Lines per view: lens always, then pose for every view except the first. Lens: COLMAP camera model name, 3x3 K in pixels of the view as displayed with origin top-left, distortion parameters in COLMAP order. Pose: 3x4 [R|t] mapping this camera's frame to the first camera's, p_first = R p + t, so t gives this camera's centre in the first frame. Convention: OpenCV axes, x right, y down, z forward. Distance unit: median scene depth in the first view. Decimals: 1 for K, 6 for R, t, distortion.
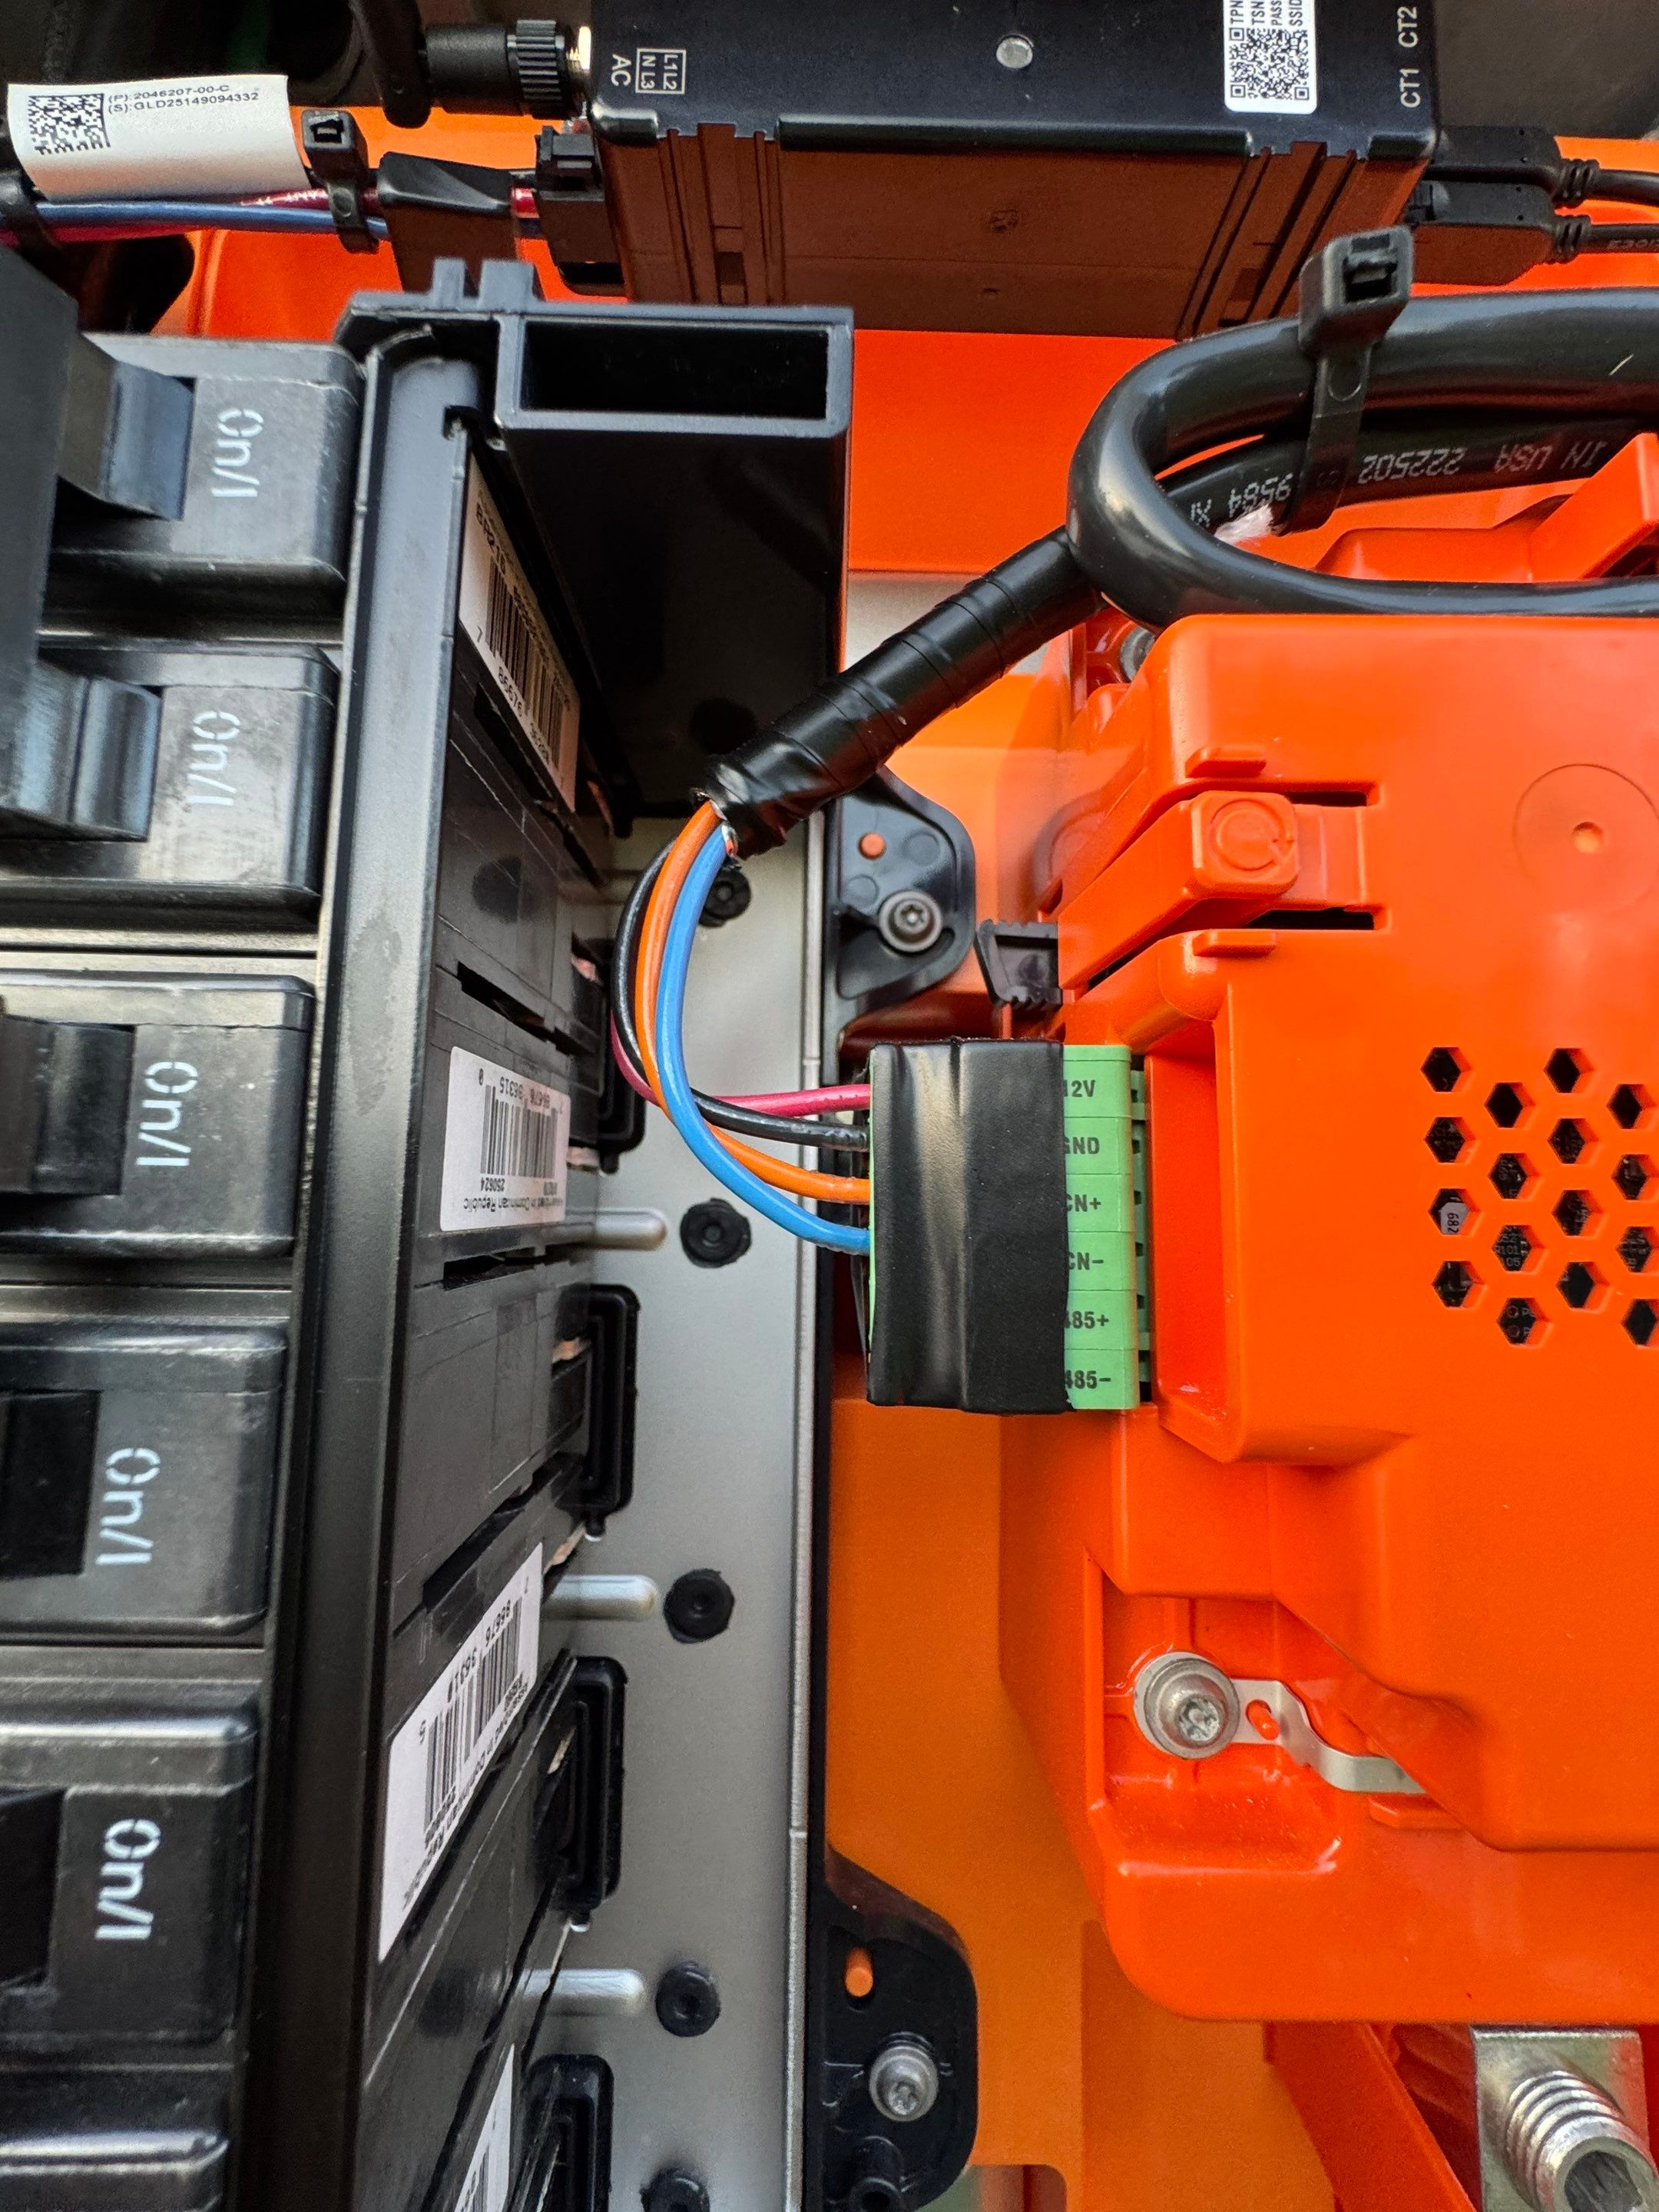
lens RADIAL K [[903.1, 0, 829.5], [0, 903.1, 1106.0], [0, 0, 1]] dist [-0.041329, 0.009773]
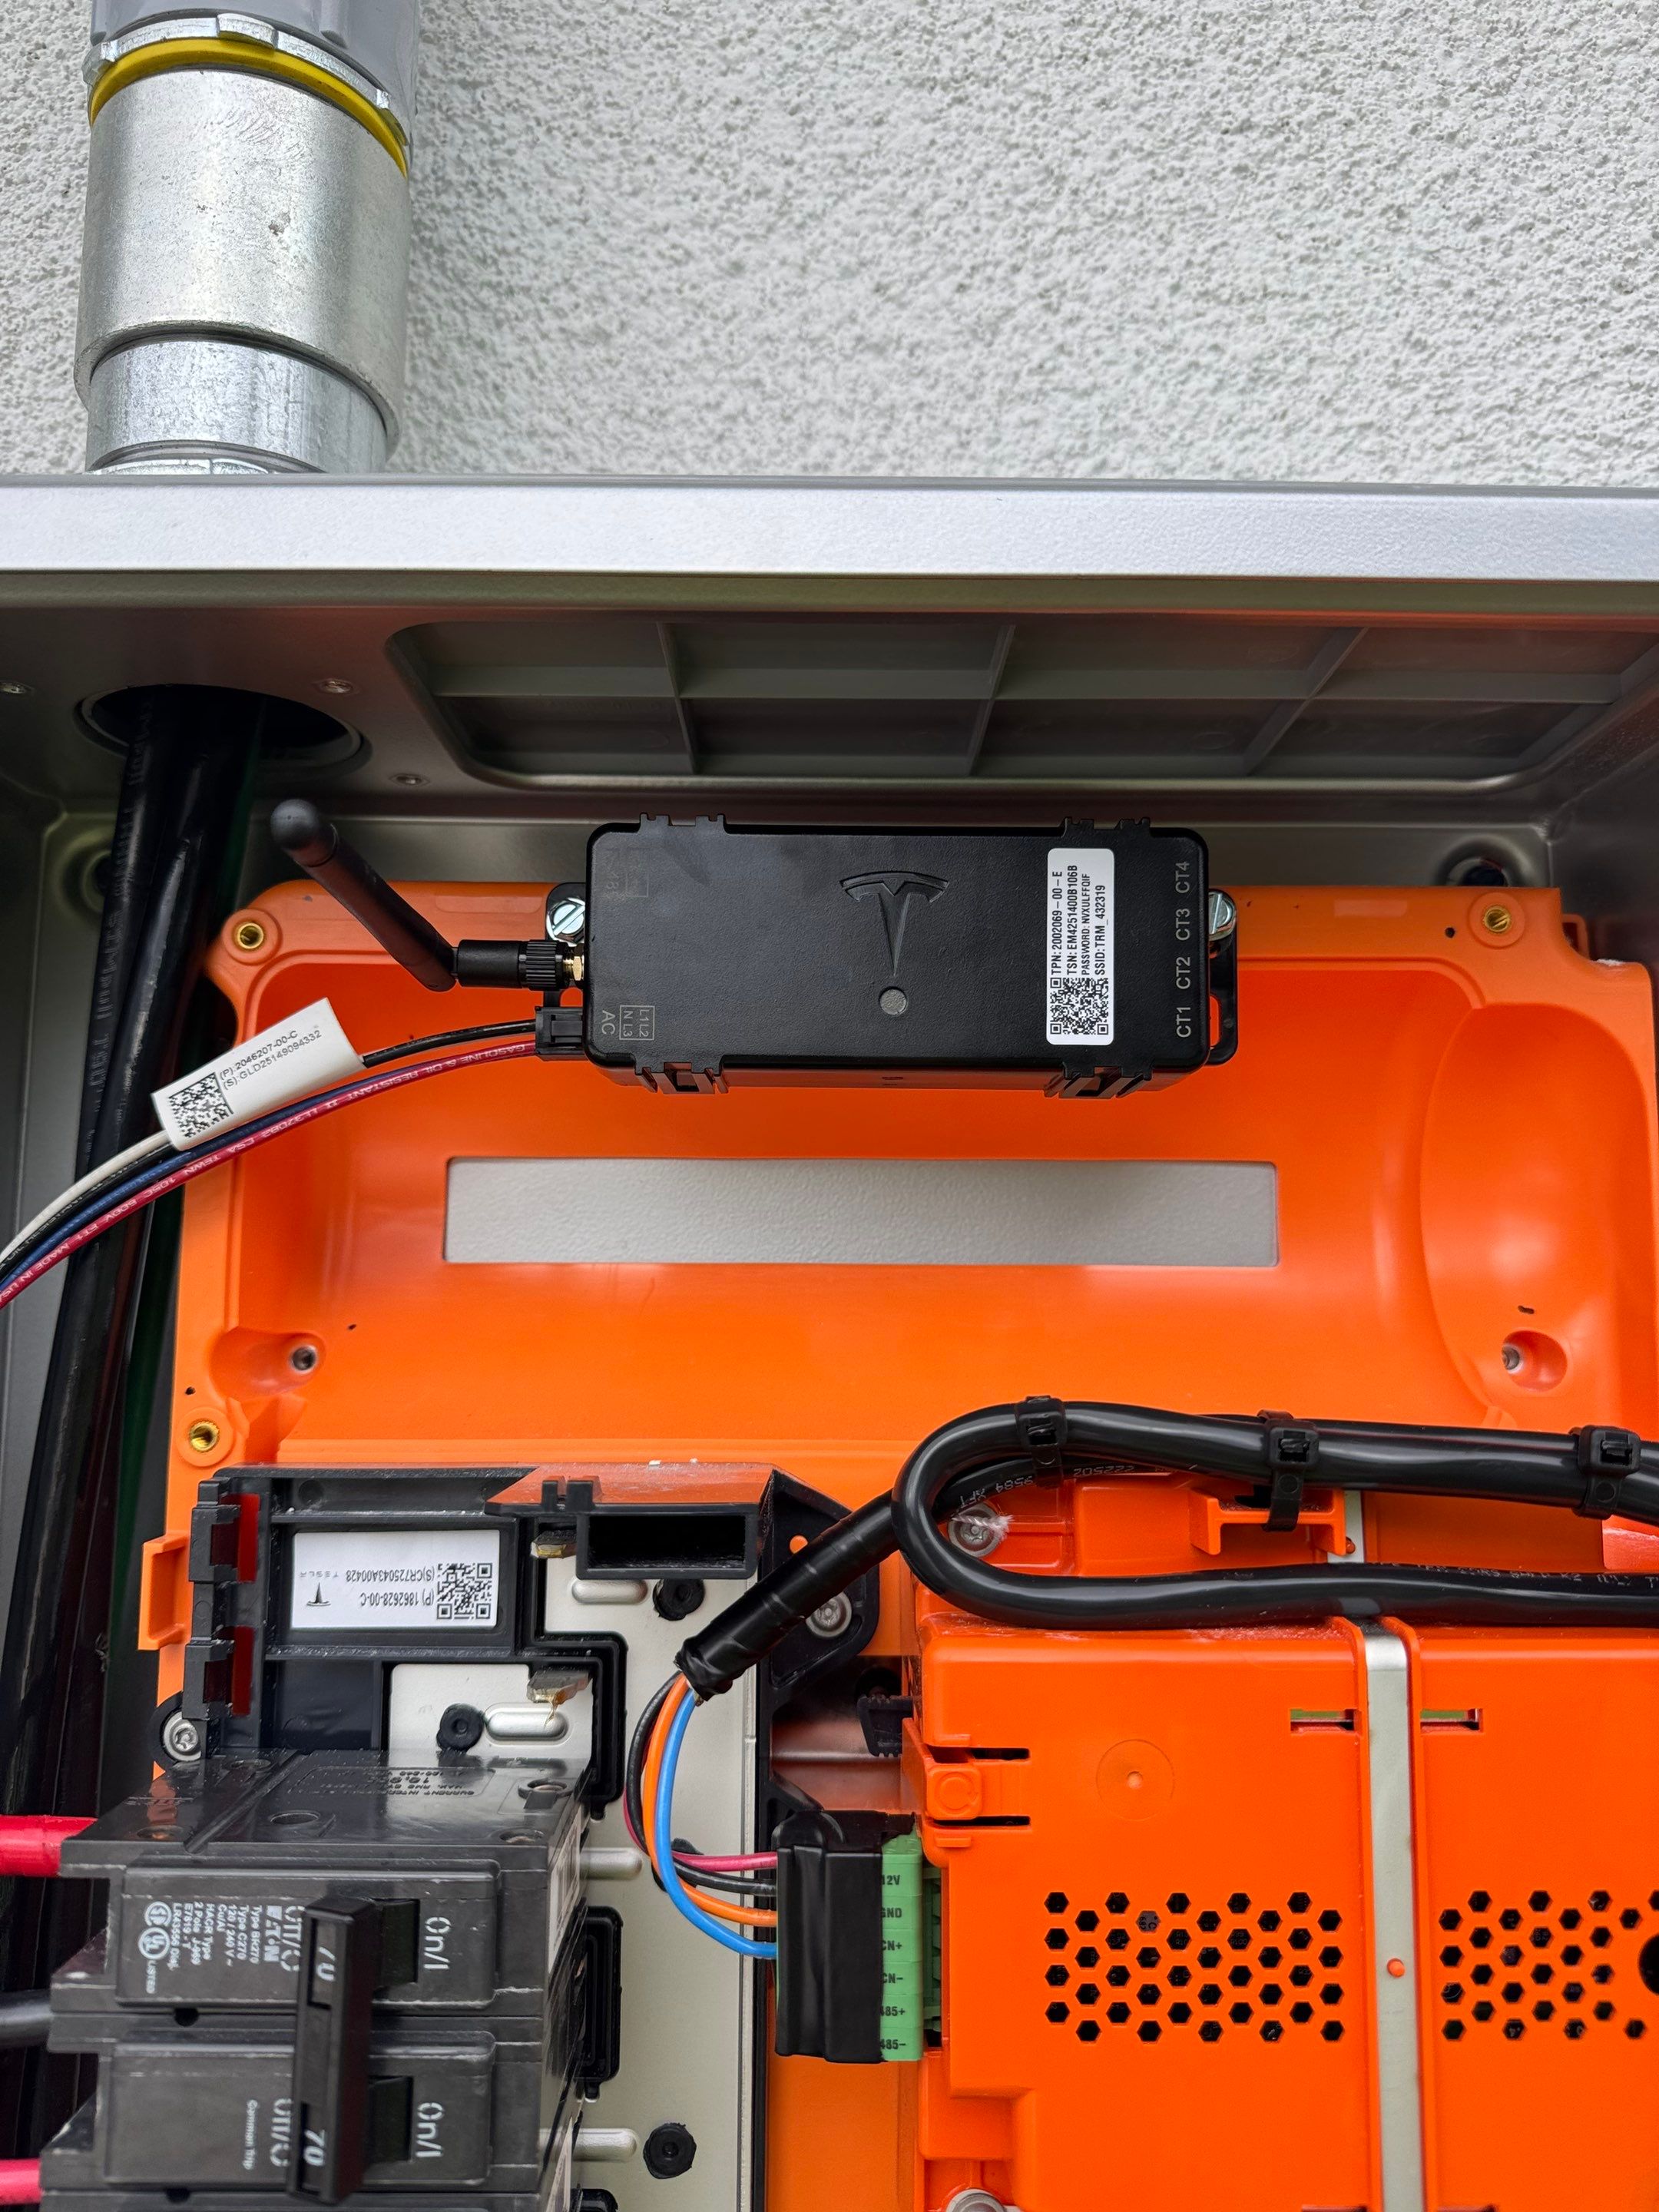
lens RADIAL K [[1669.5, 0, 821.5], [0, 1669.5, 1039.0], [0, 0, 1]] dist [0.084389, -0.161947]
pose [[0.999966, -0.008169, 0.001170, 0.133521], [0.008205, 0.999340, -0.035379, -1.482735], [-0.000880, 0.035387, 0.999373, -2.300712]]
